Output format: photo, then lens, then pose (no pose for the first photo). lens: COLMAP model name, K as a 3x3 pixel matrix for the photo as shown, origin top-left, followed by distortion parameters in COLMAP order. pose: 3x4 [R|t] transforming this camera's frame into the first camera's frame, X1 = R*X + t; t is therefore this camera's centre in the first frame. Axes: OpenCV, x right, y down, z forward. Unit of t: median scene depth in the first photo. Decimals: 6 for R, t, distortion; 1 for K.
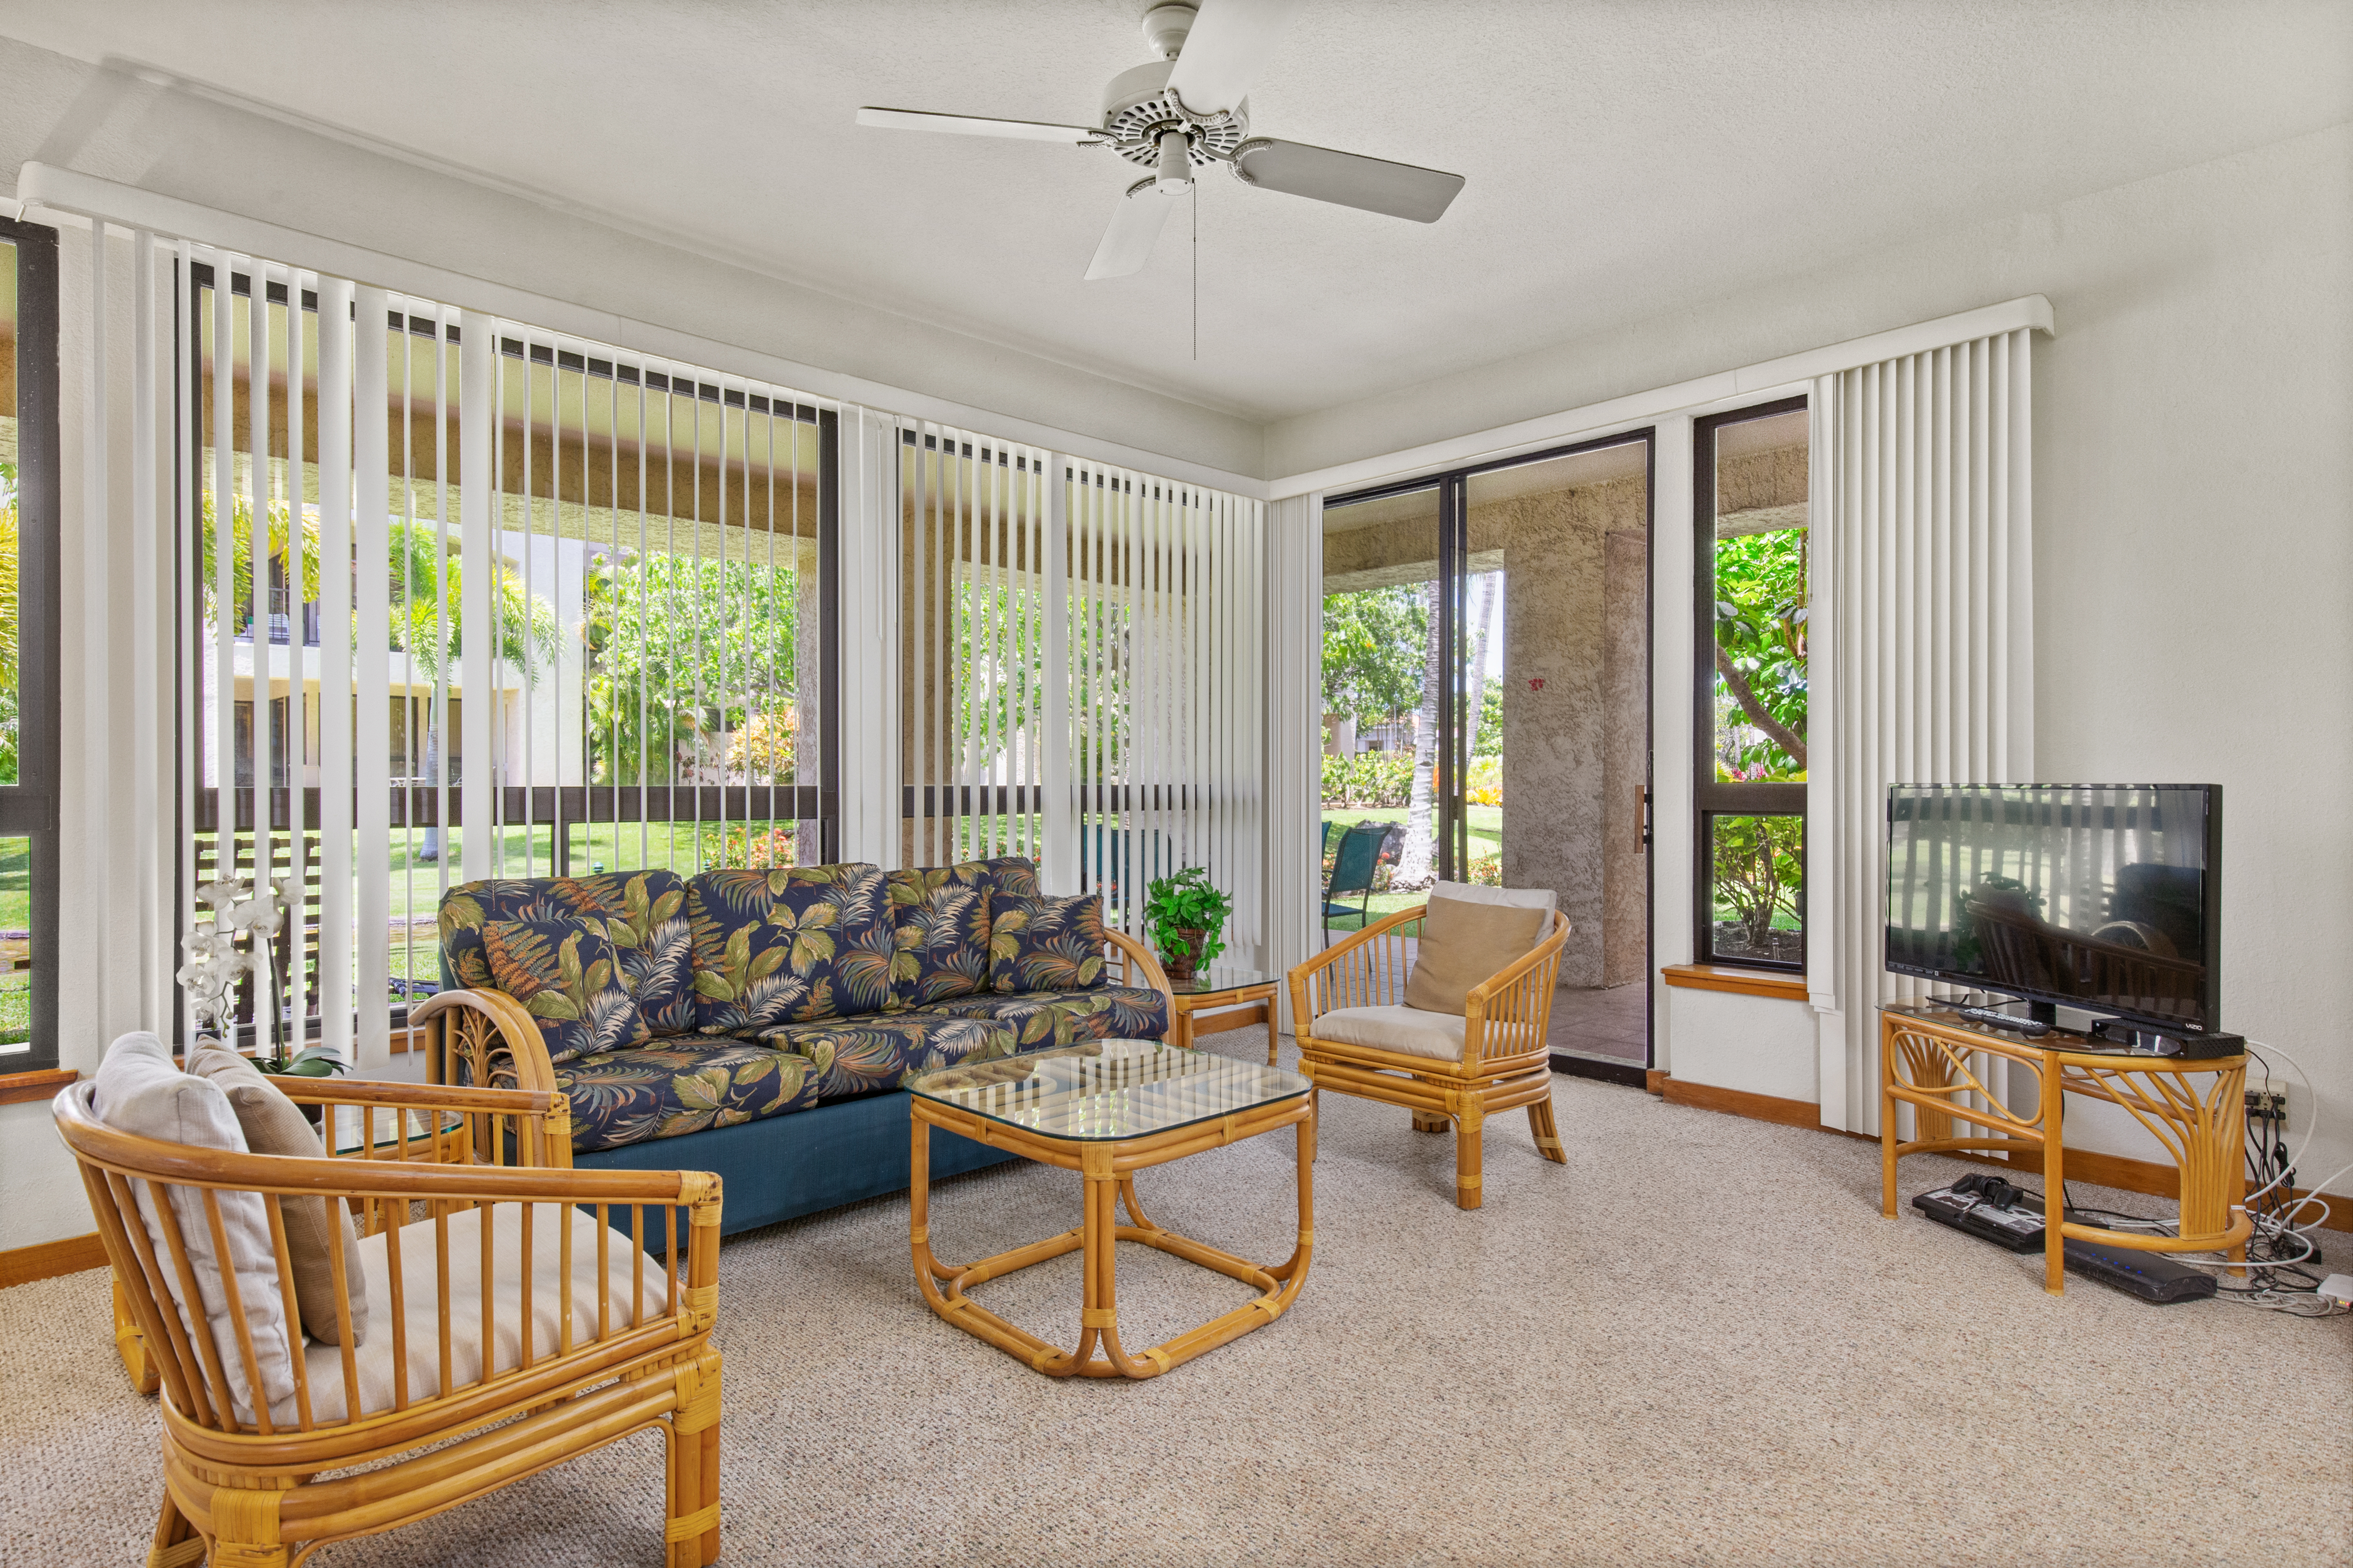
lens RADIAL K [[1272.1, 0, 1181.7], [0, 1272.1, 782.1], [0, 0, 1]] dist [0.023767, -0.002066]
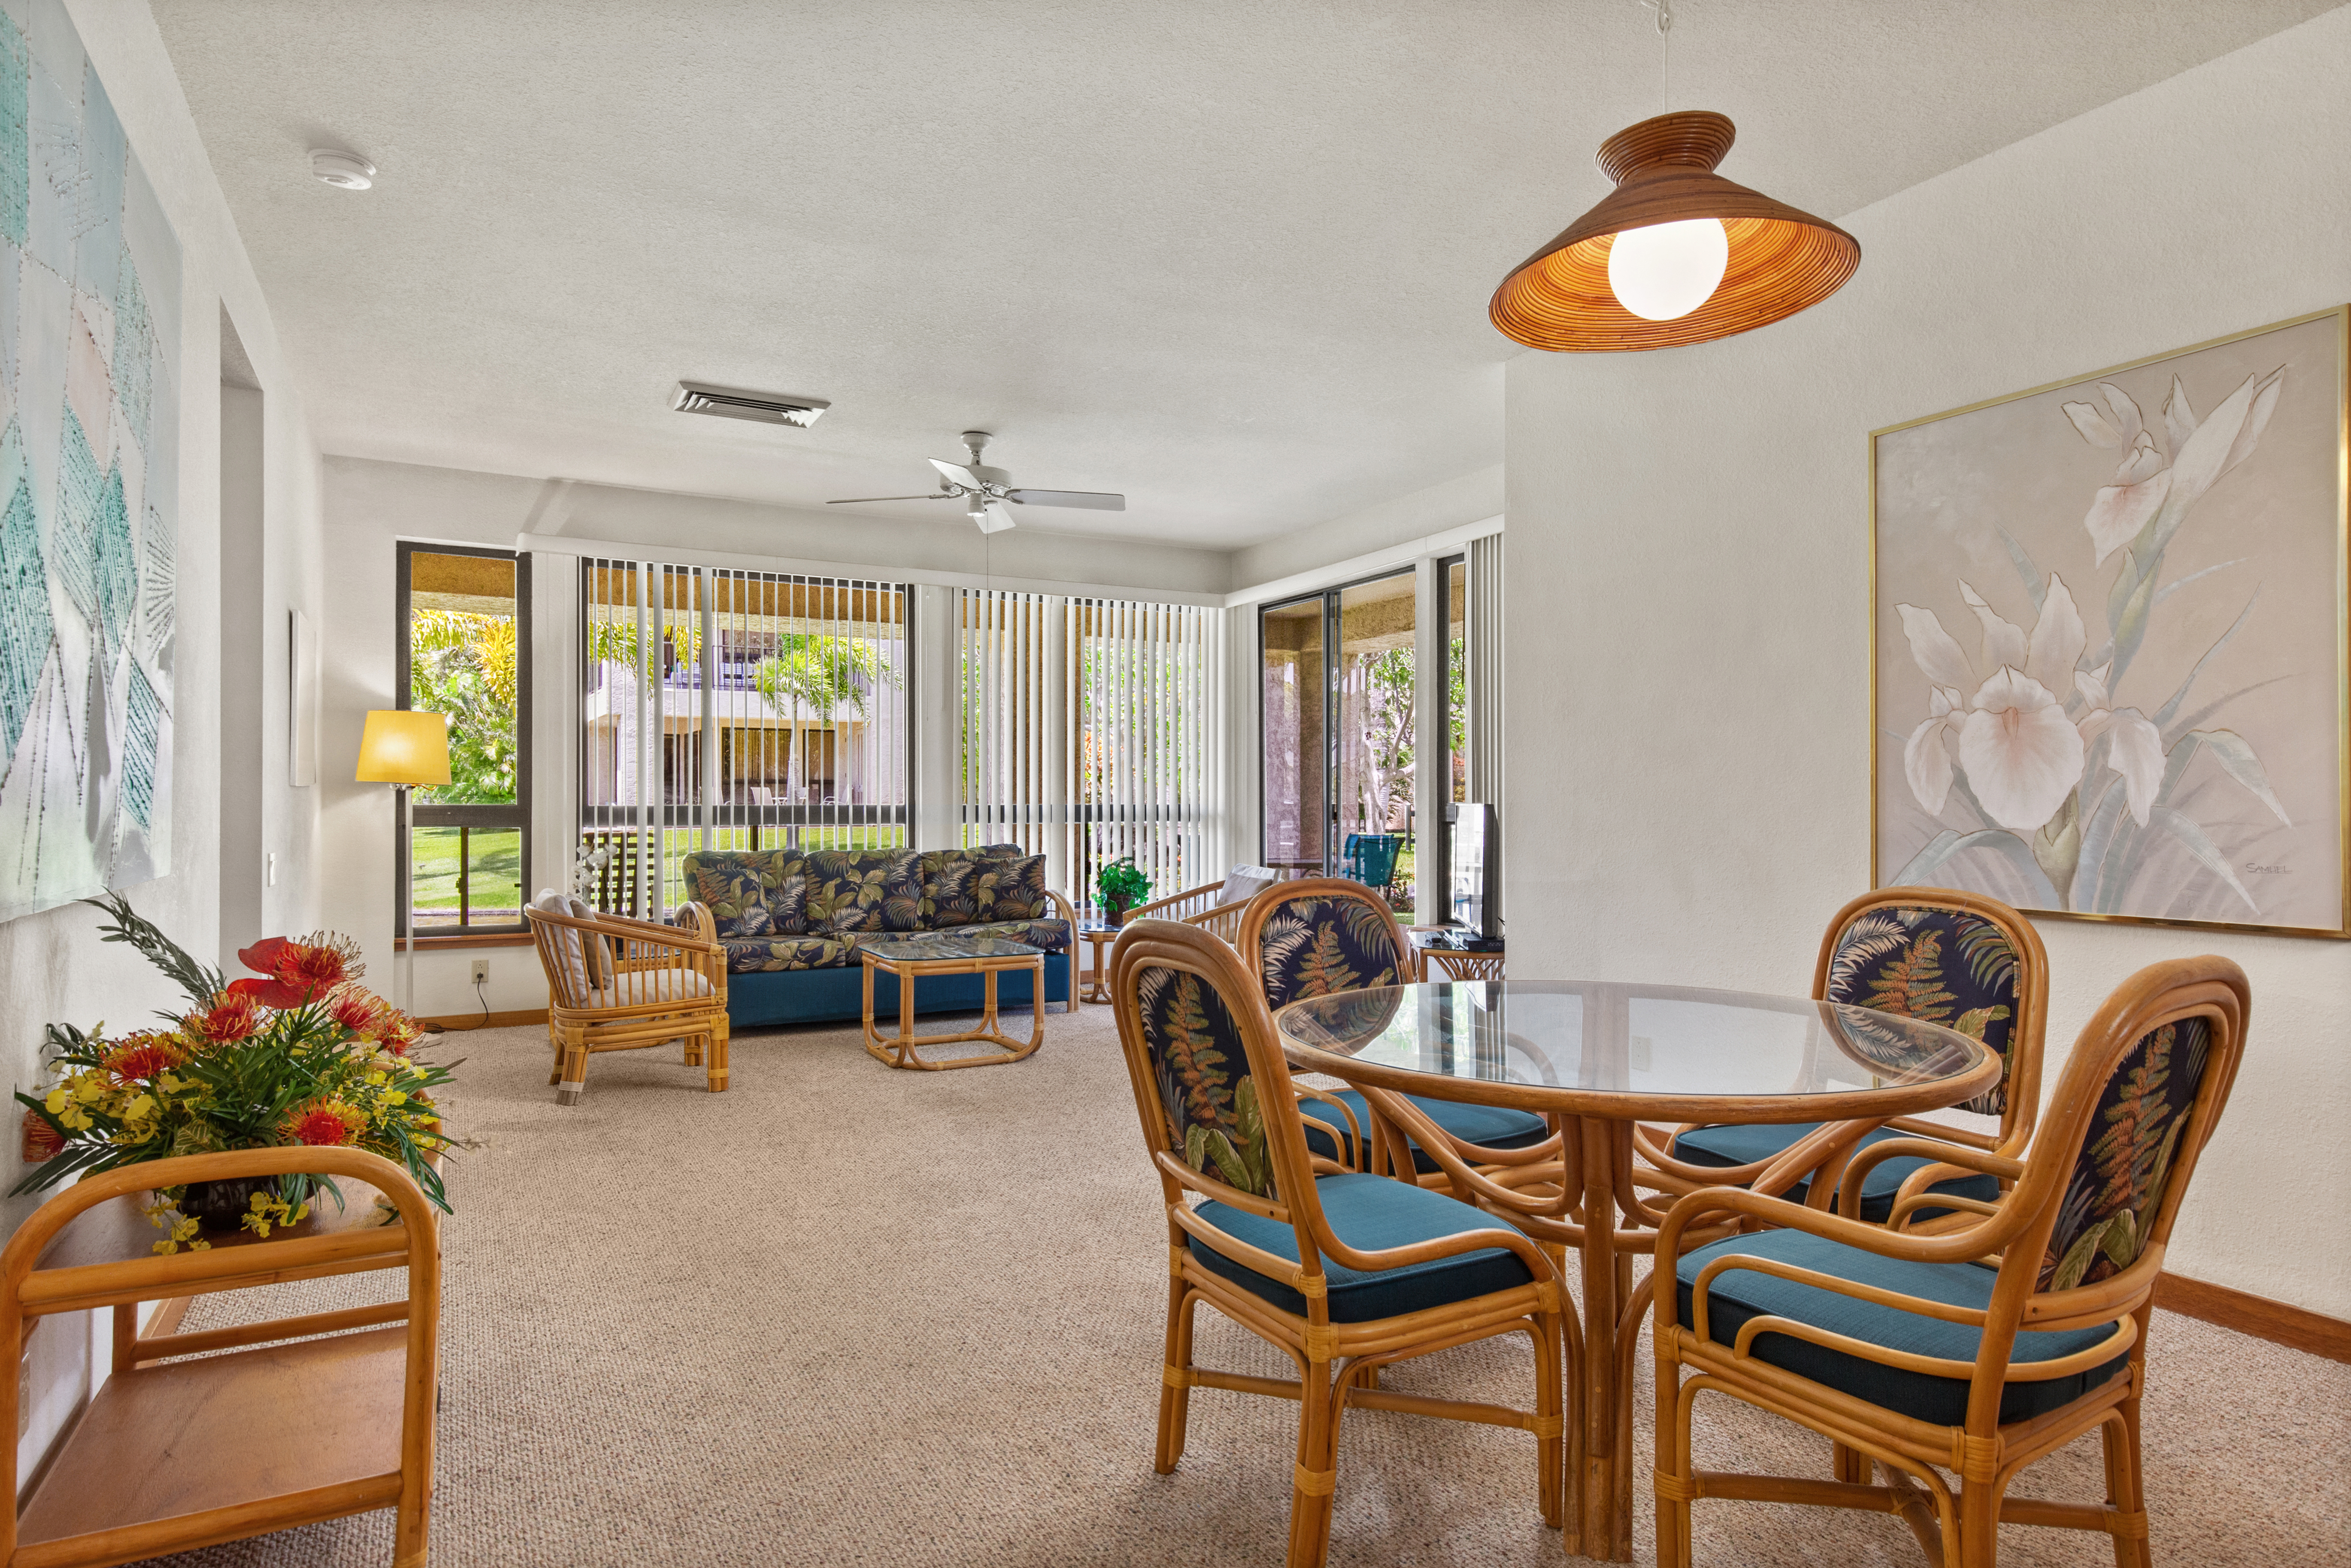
lens RADIAL K [[1271.0, 0, 1163.0], [0, 1271.0, 777.7], [0, 0, 1]] dist [0.023767, -0.002066]
pose [[0.966935, -0.011477, -0.254766, 0.601073], [0.005422, 0.999686, -0.024457, 0.012041], [0.254966, 0.022268, 0.966693, -0.679642]]
